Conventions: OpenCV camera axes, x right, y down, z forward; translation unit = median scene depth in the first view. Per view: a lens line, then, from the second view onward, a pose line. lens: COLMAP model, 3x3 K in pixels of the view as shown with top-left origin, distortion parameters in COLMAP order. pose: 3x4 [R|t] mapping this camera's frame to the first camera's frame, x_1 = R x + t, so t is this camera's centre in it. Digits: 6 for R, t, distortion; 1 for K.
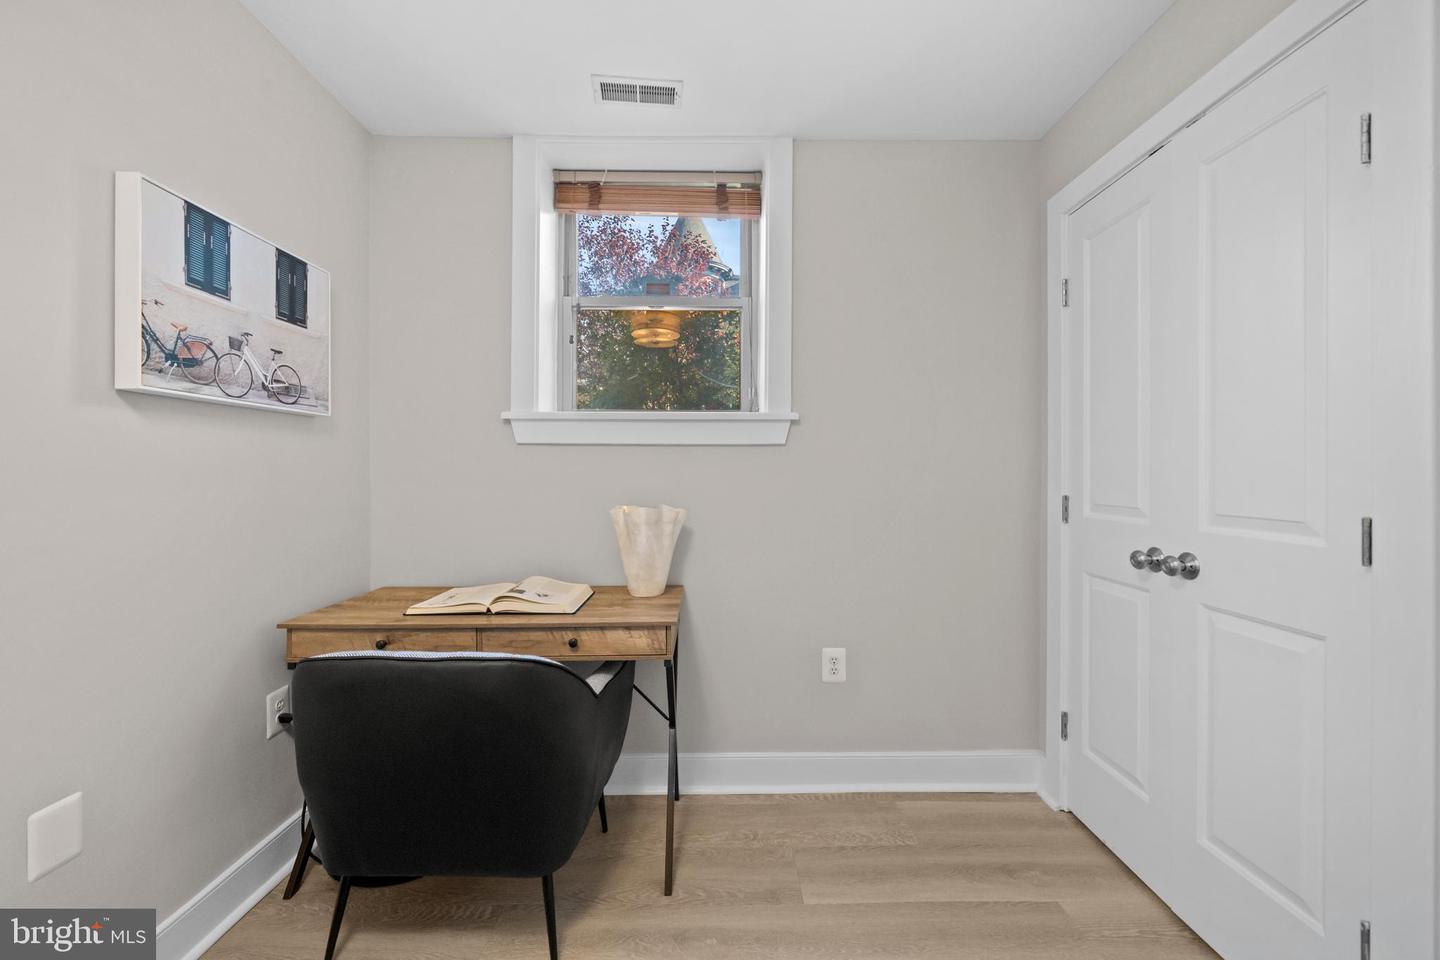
lens RADIAL K [[572.7, 0, 716.9], [0, 572.7, 469.4], [0, 0, 1]] dist [-0.006492, -0.000288]
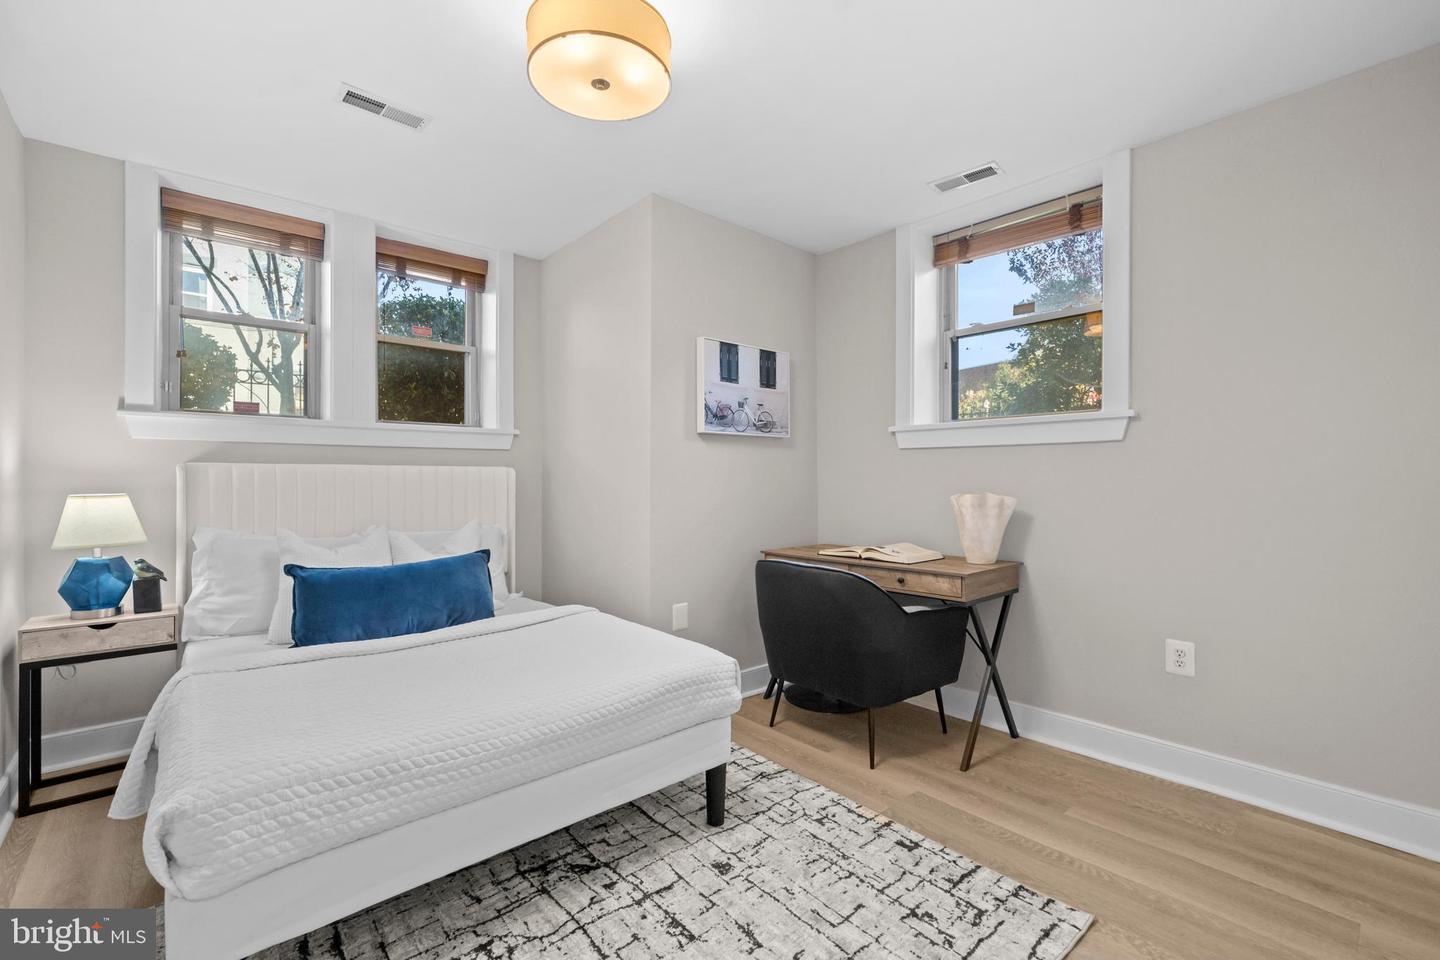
lens RADIAL K [[619.1, 0, 714.3], [0, 619.1, 476.6], [0, 0, 1]] dist [0.000061, -0.000104]
pose [[0.654466, -0.002864, -0.756086, 0.654615], [0.005203, 0.999986, 0.000715, 0.025377], [0.756073, -0.004402, 0.654472, -0.436756]]
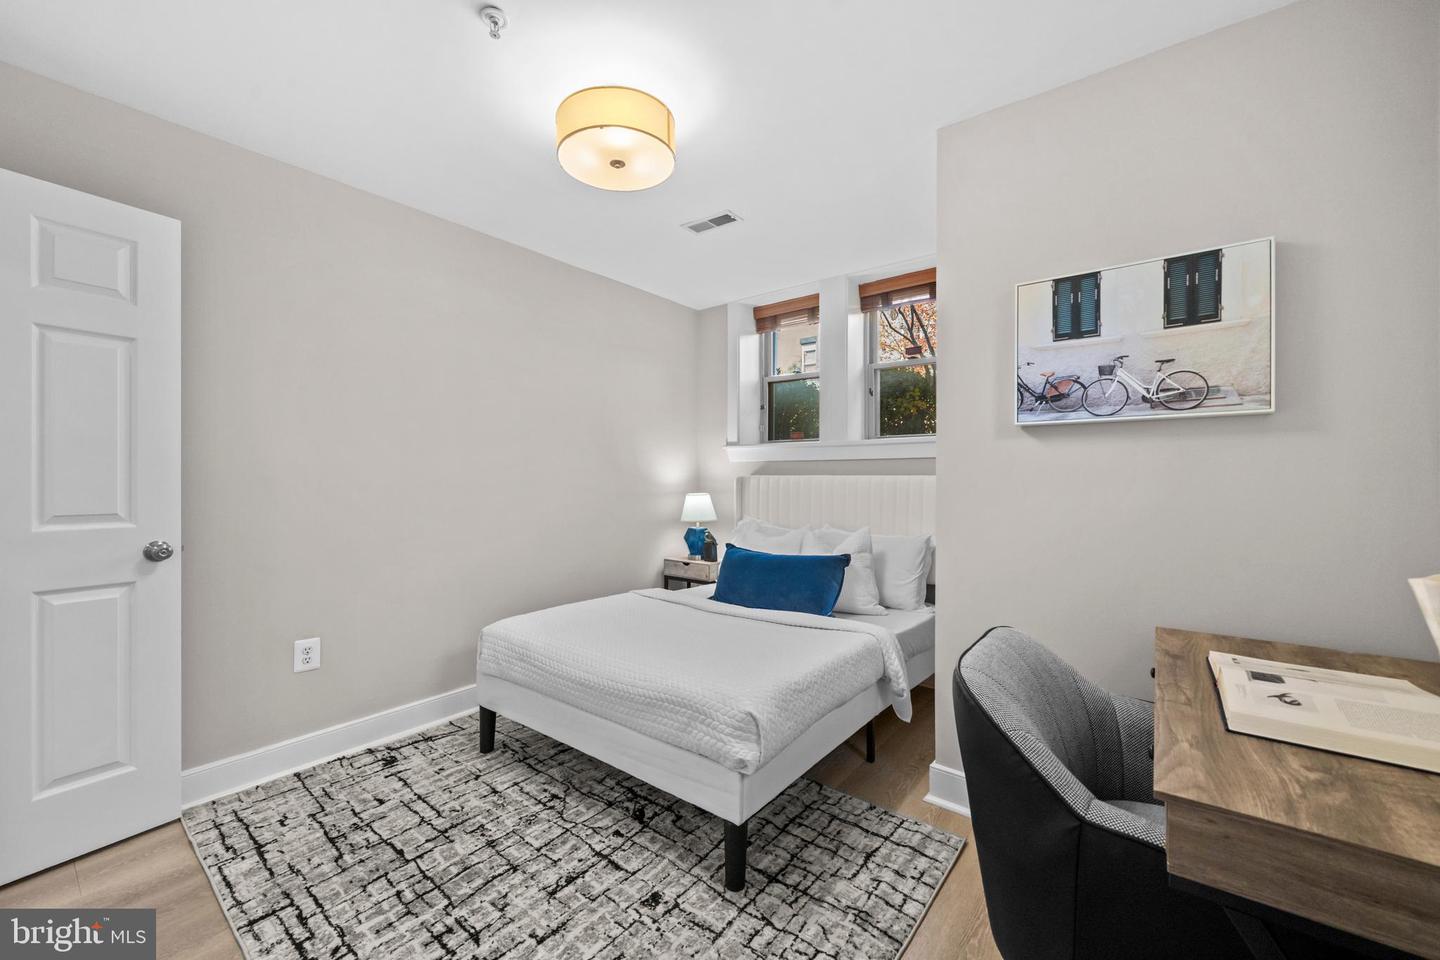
lens RADIAL K [[579.0, 0, 720.0], [0, 579.0, 480.0], [0, 0, 1]] dist [-0.003006, -0.000162]
pose [[-0.621884, -0.000768, -0.783109, 0.529062], [0.001339, 0.999997, -0.002044, 0.006949], [0.783108, -0.002319, -0.621881, 1.010242]]
